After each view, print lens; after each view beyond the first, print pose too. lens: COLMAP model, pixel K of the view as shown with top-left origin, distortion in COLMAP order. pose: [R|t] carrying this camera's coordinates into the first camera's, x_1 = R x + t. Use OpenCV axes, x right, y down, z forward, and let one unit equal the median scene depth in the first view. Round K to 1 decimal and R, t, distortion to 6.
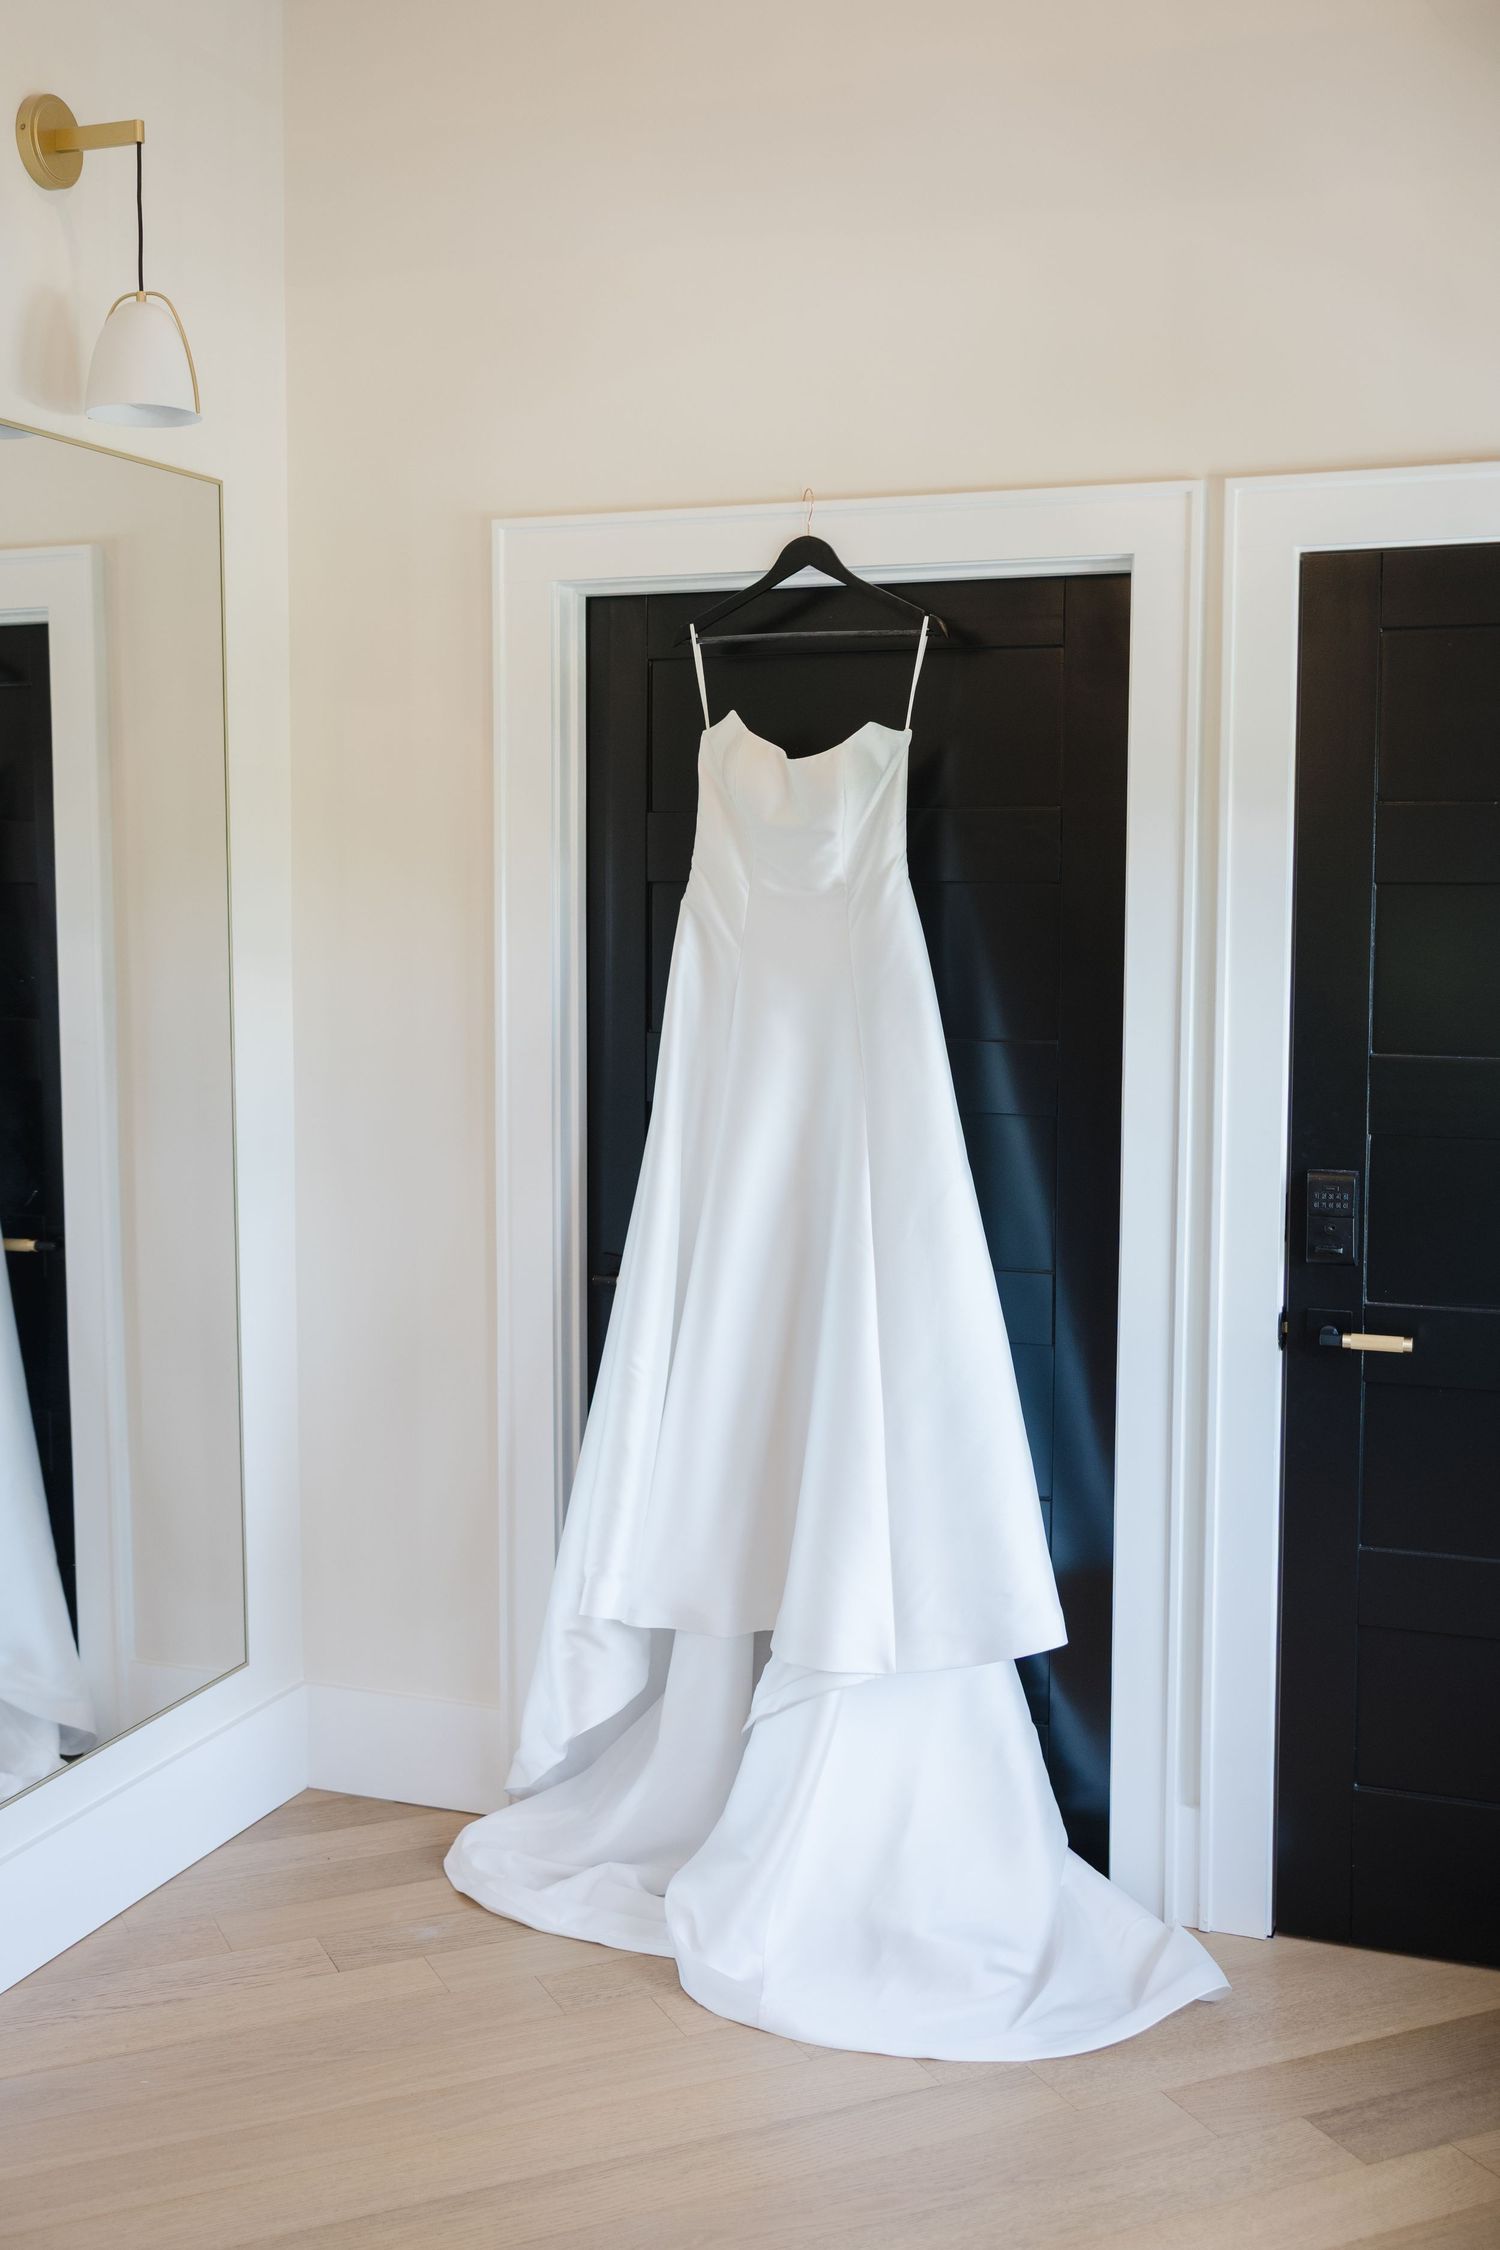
lens RADIAL K [[2536.9, 0, 745.0], [0, 2536.9, 1112.6], [0, 0, 1]] dist [0.005706, 0.000000]
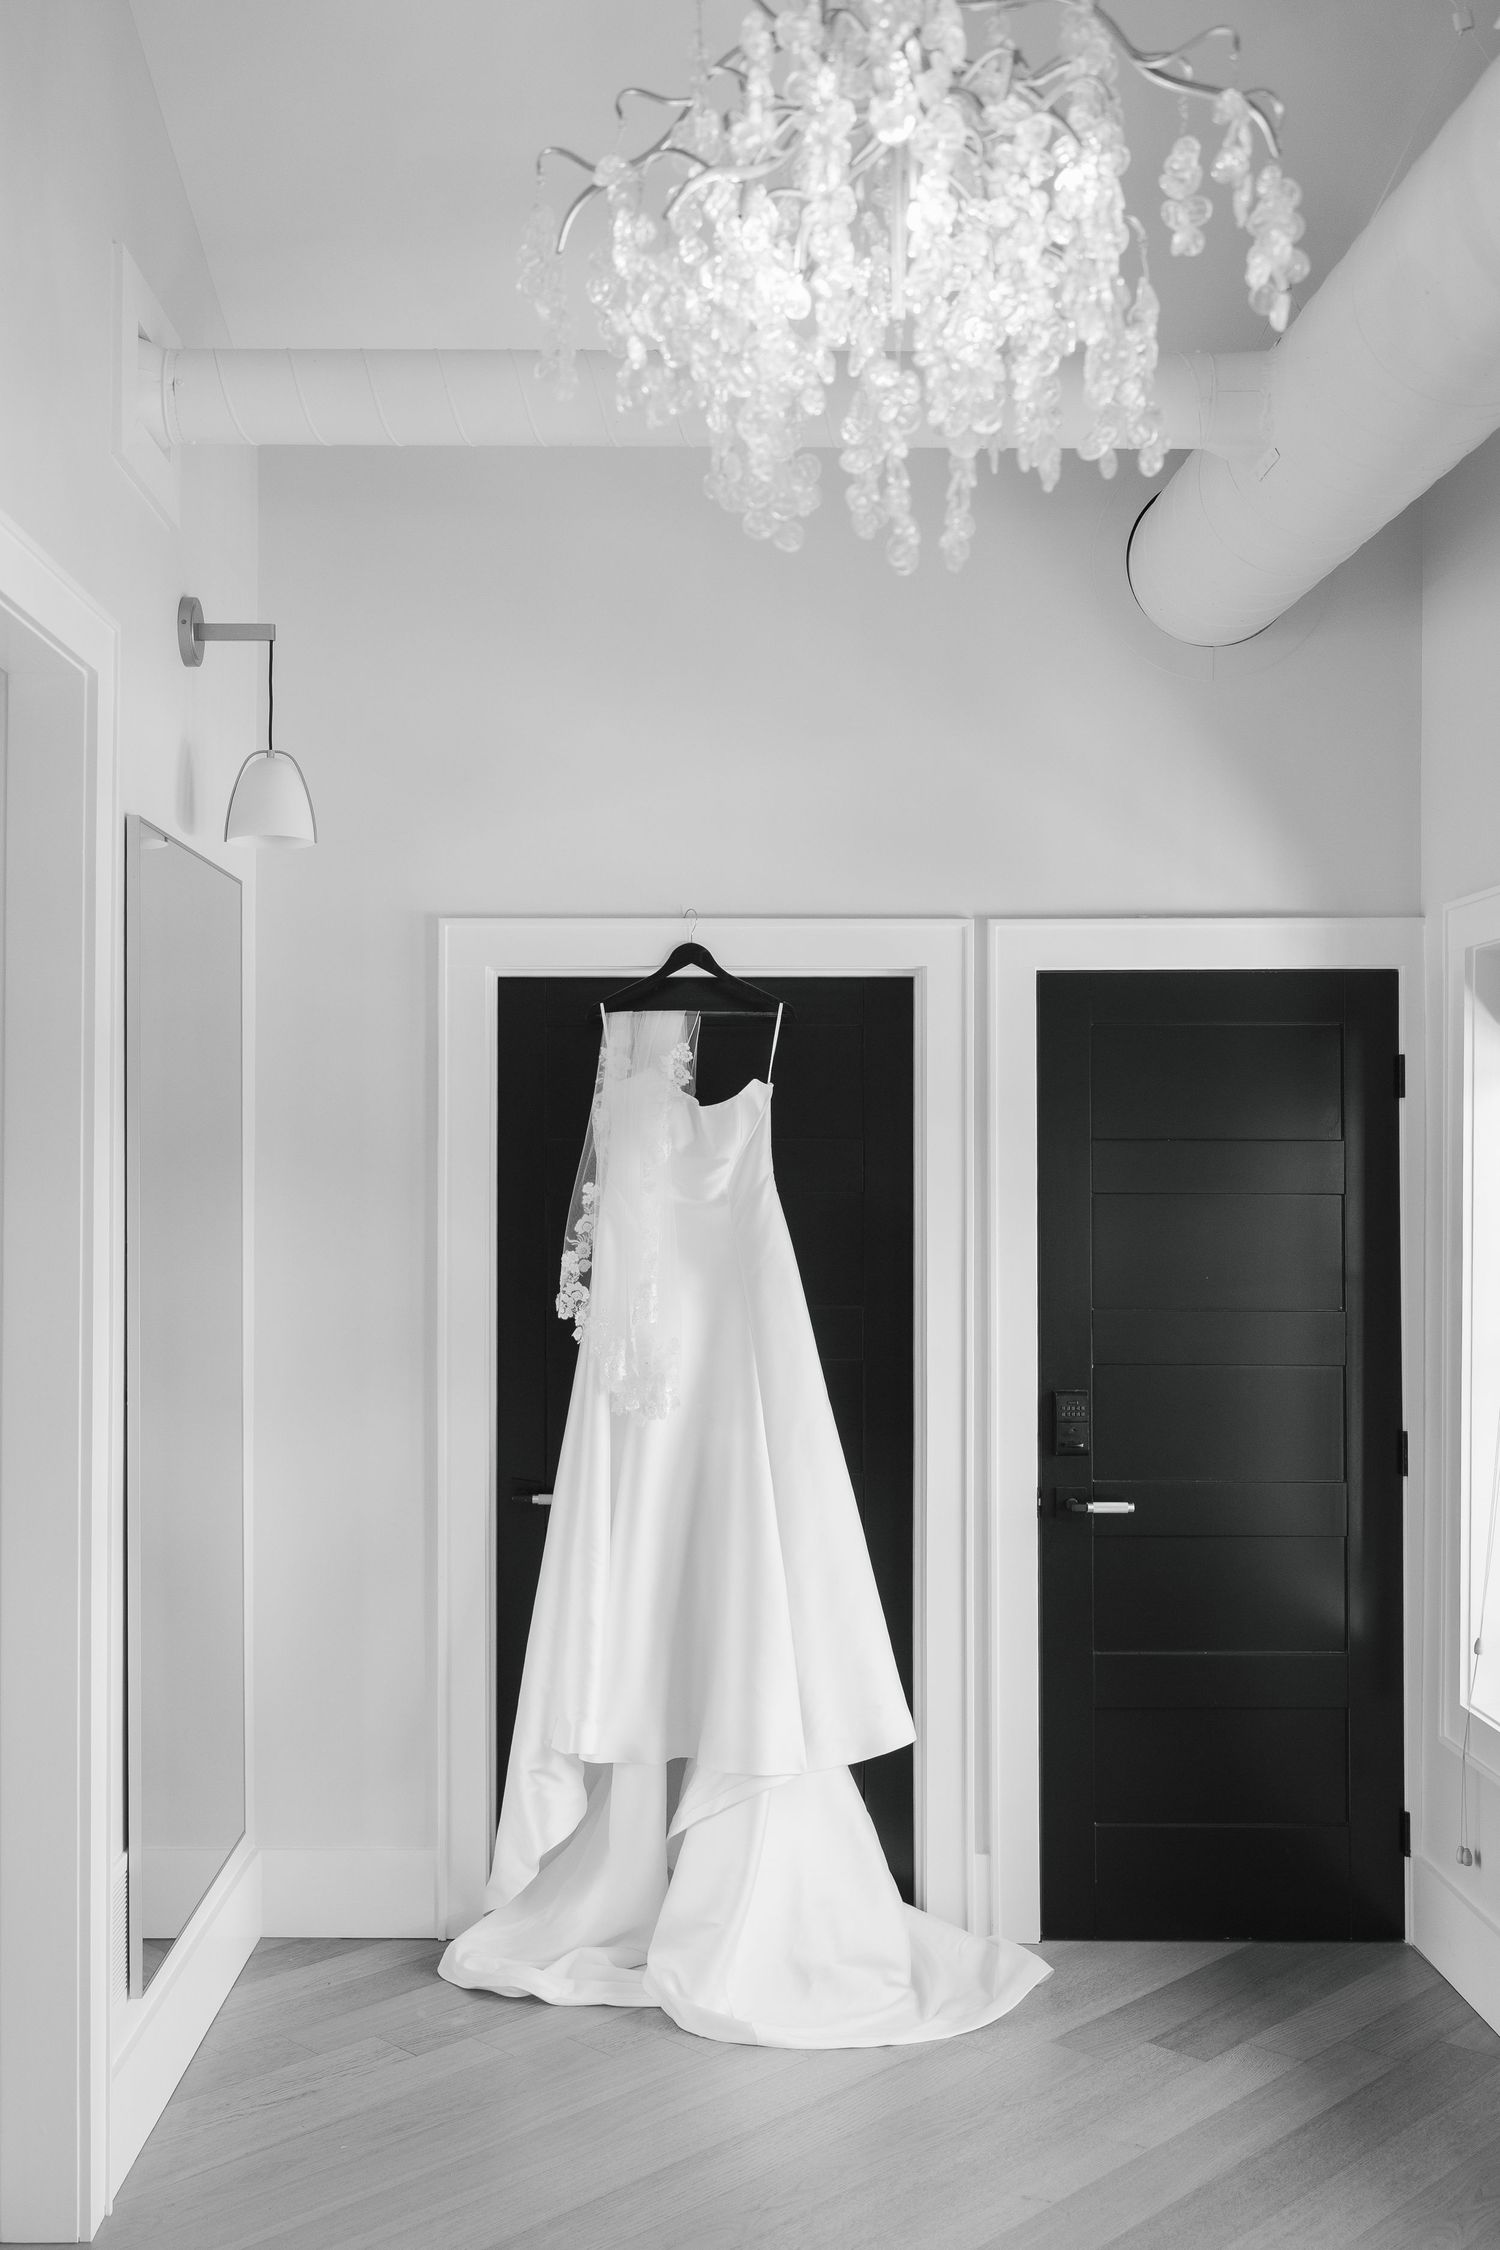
lens RADIAL K [[2329.0, 0, 753.8], [0, 2329.0, 1137.8], [0, 0, 1]] dist [0.007308, 0.000000]
pose [[0.926319, 0.004438, 0.376714, -0.429816], [0.032702, 0.995209, -0.092137, -0.004204], [-0.375318, 0.097668, 0.921736, -0.173028]]
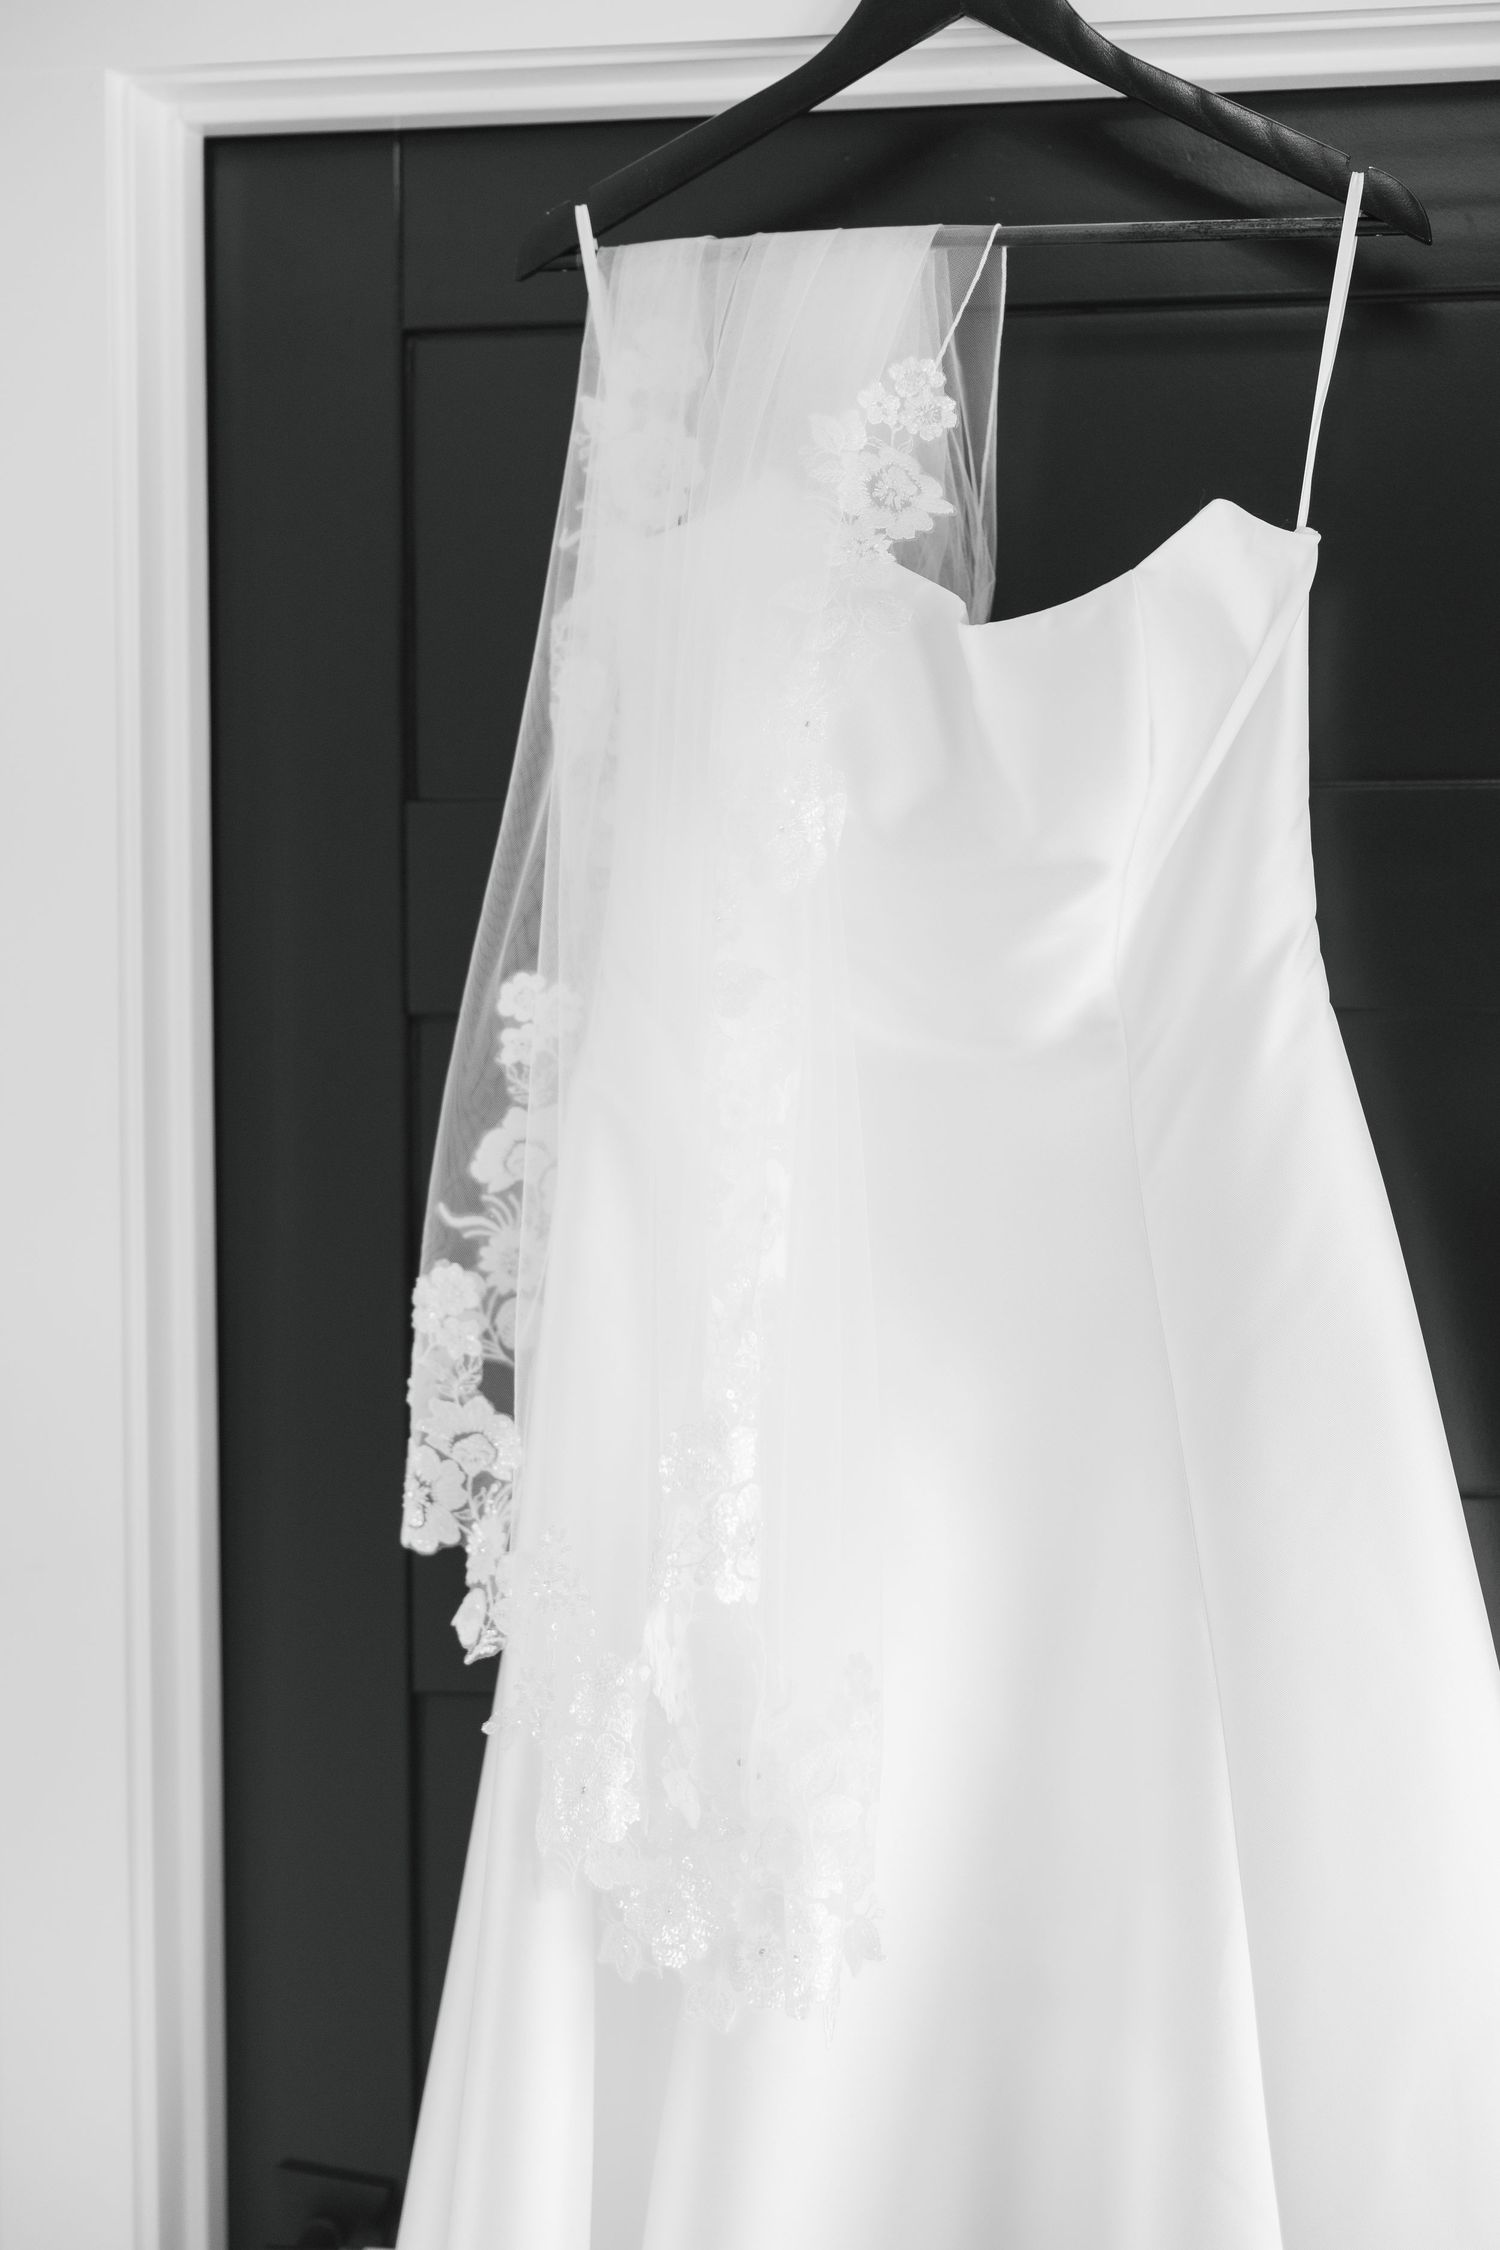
lens RADIAL K [[4393.3, 0, 751.1], [0, 4393.3, 1127.2], [0, 0, 1]] dist [0.065398, 0.000000]
pose [[0.985107, -0.011308, 0.171571, -0.099731], [0.021497, 0.998105, -0.057650, -0.047612], [-0.170594, 0.060479, 0.983484, 0.483288]]
